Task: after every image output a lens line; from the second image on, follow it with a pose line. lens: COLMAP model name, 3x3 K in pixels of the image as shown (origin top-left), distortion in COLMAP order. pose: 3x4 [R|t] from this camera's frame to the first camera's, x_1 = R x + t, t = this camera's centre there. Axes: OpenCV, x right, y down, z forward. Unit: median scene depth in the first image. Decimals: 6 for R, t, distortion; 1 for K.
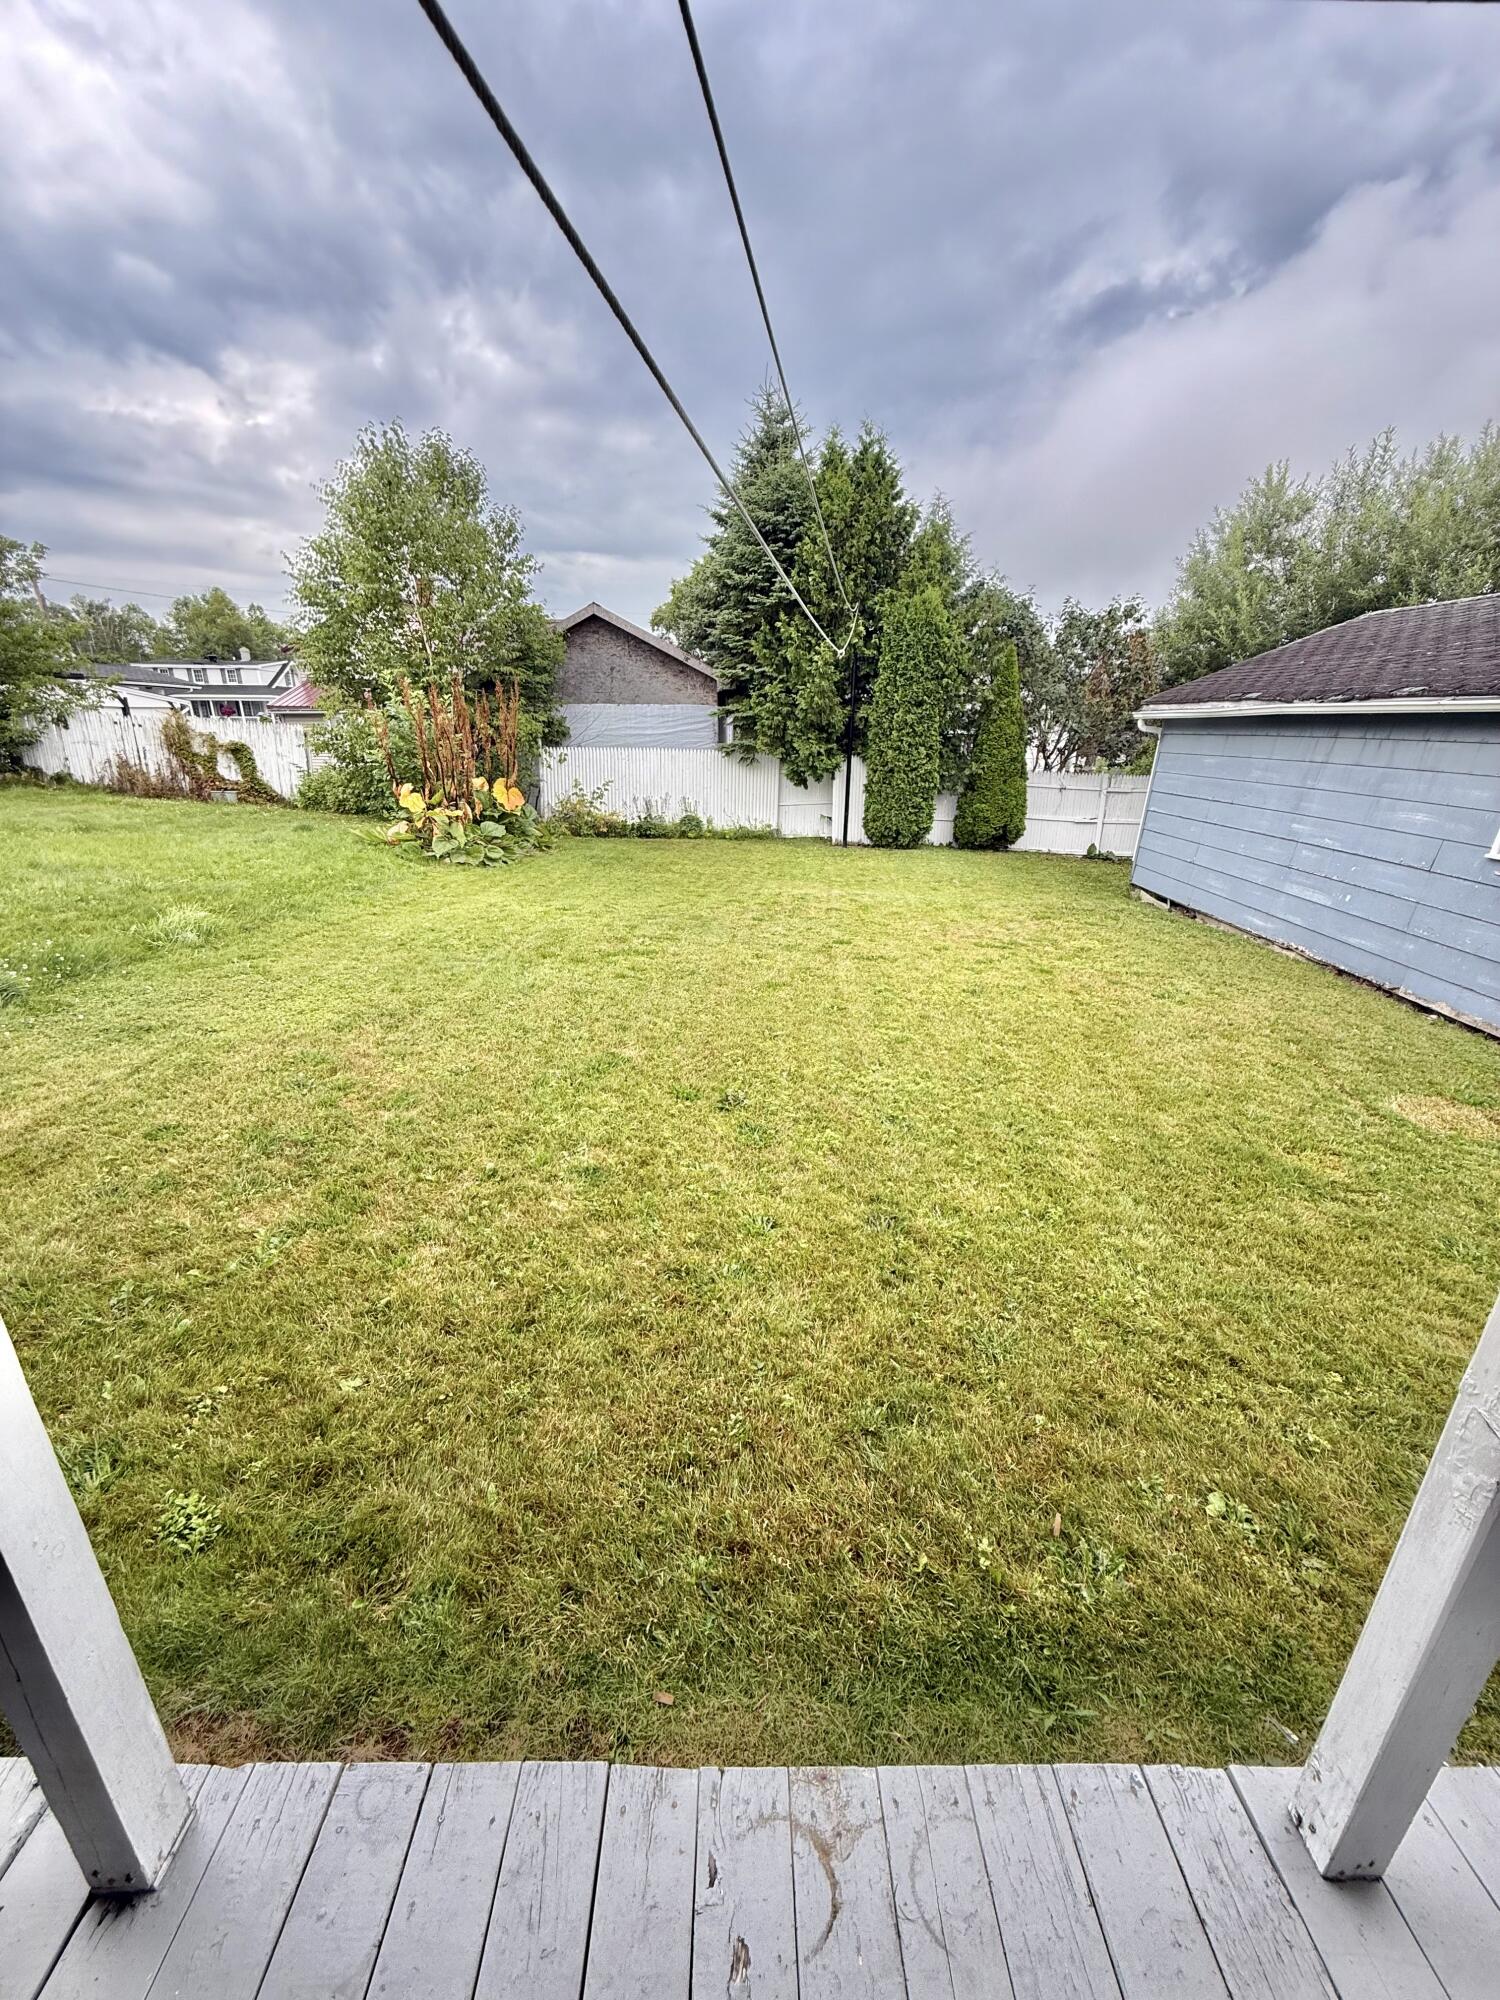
lens RADIAL K [[795.2, 0, 746.6], [0, 795.2, 1003.9], [0, 0, 1]] dist [-0.004823, 0.001040]
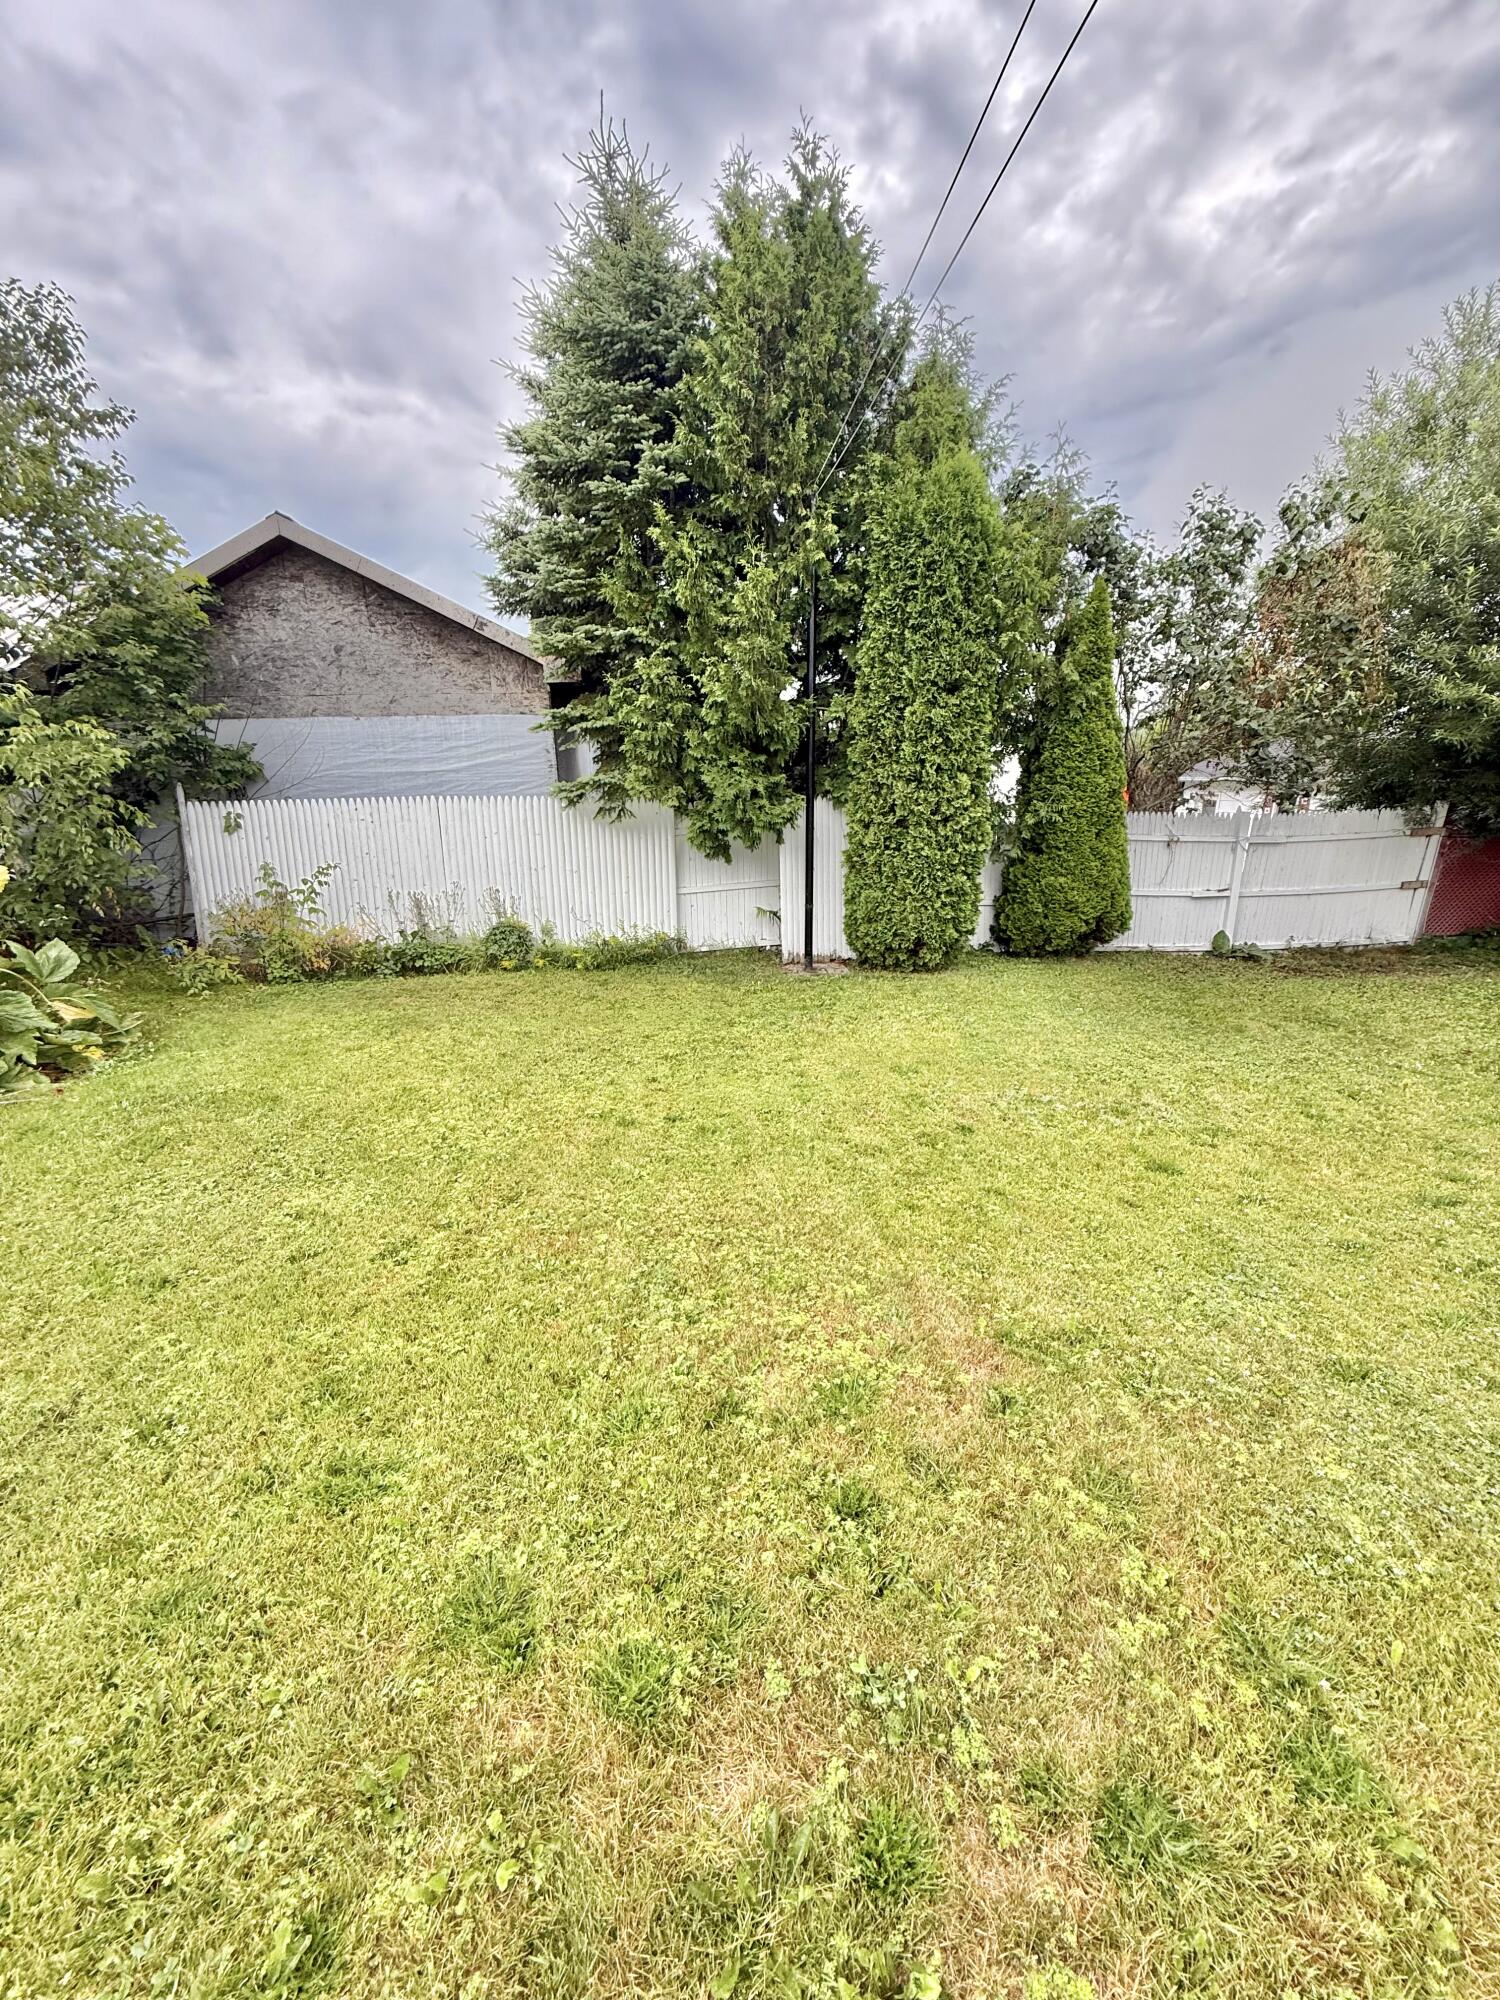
lens RADIAL K [[795.2, 0, 747.0], [0, 795.2, 998.5], [0, 0, 1]] dist [-0.004823, 0.001040]
pose [[0.990480, -0.065177, 0.121246, 0.018938], [0.072863, 0.995531, -0.060073, -0.159108], [-0.116789, 0.068335, 0.990803, 0.519286]]
